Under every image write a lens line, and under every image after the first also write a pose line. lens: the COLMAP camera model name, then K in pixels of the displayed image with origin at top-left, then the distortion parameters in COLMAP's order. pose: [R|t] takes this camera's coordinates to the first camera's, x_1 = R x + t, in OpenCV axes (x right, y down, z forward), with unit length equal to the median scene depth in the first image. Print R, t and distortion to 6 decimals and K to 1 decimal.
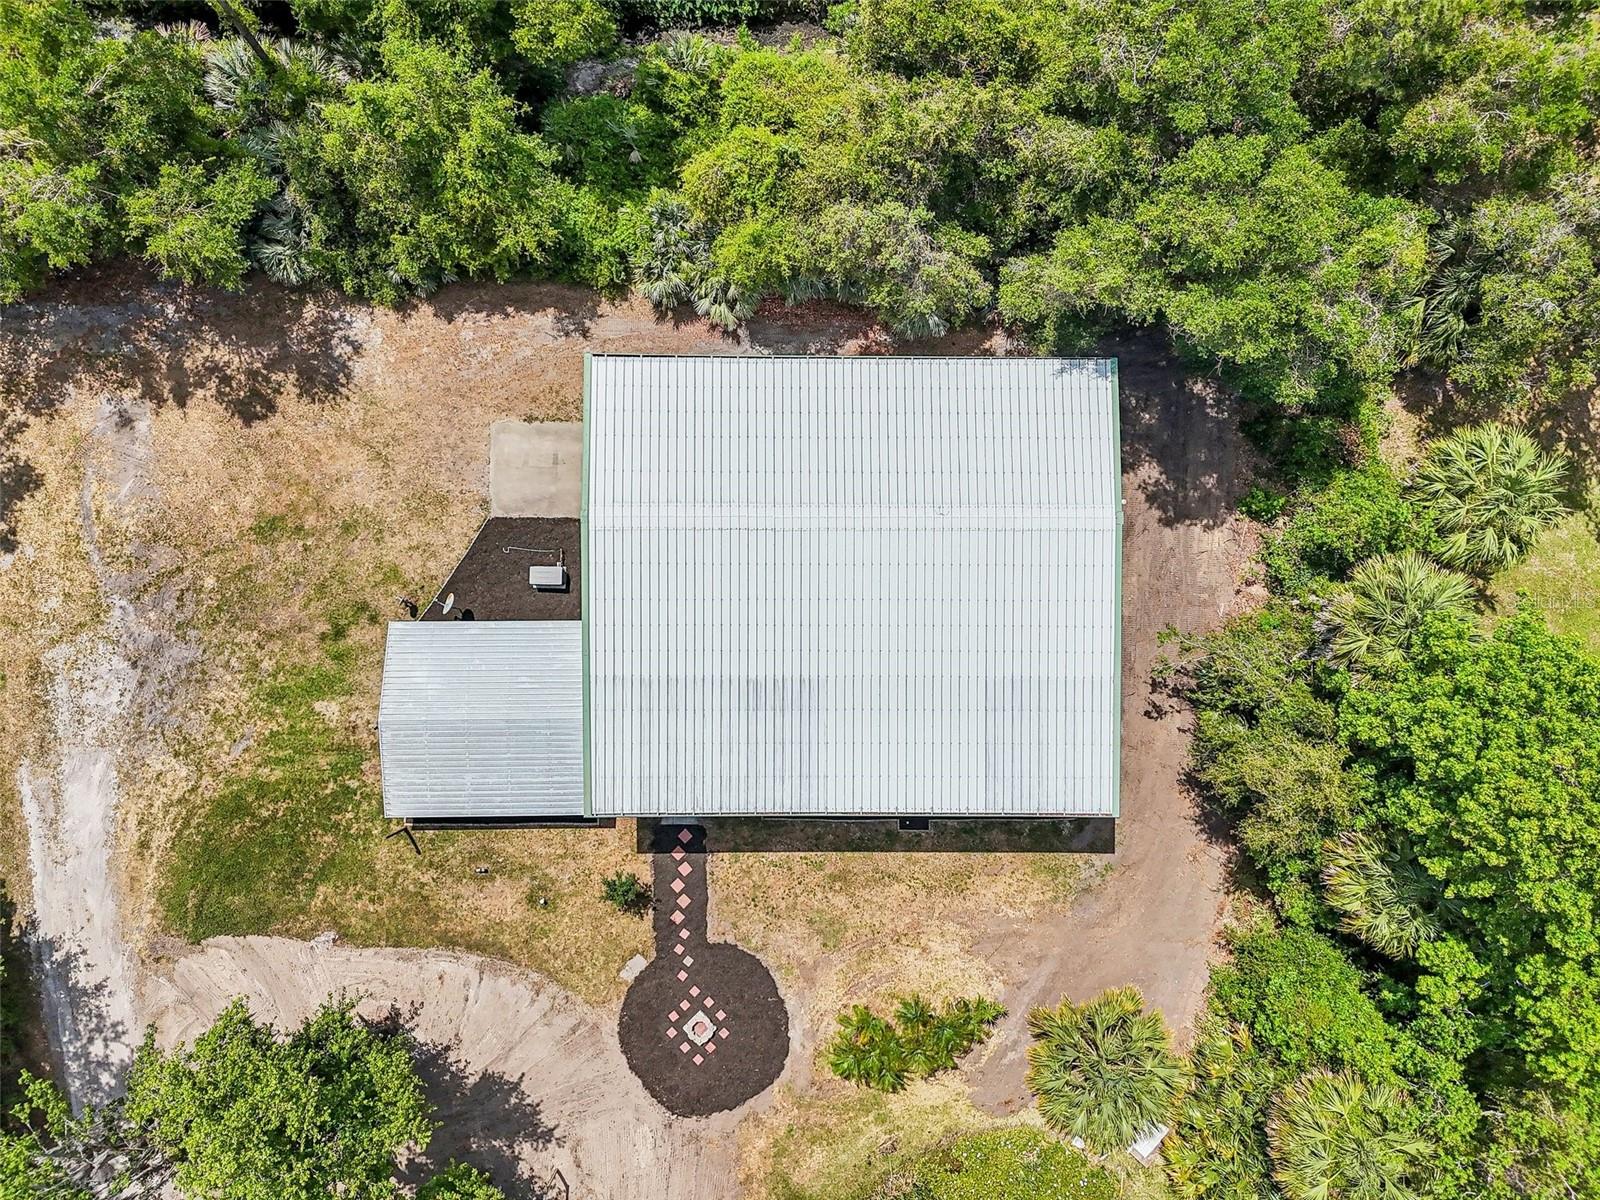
lens RADIAL K [[1189.2, 0, 803.5], [0, 1189.2, 648.1], [0, 0, 1]] dist [0.018164, -0.004594]
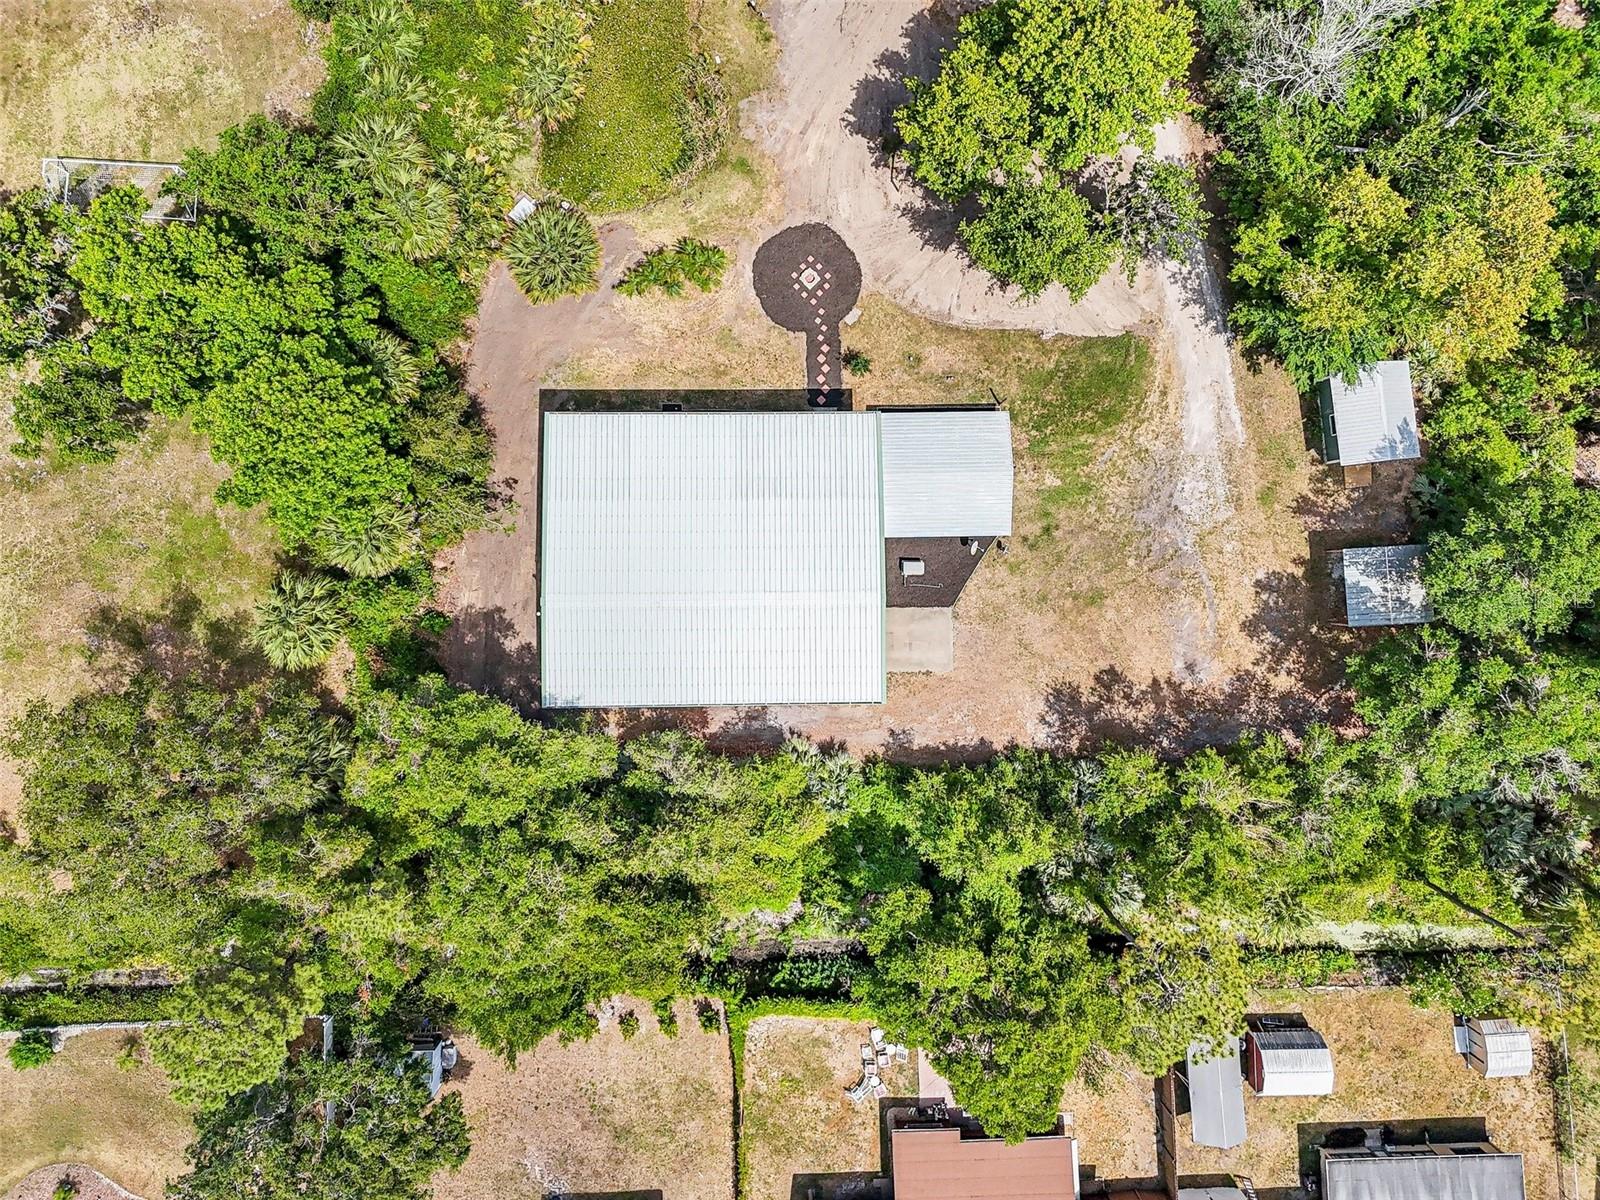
lens RADIAL K [[1133.0, 0, 803.4], [0, 1133.0, 473.8], [0, 0, 1]] dist [0.078937, -0.001479]
pose [[-0.998558, 0.006392, -0.053293, 0.002647], [-0.011296, -0.995674, 0.092229, -0.073965], [-0.052473, 0.092698, 0.994311, -0.459411]]
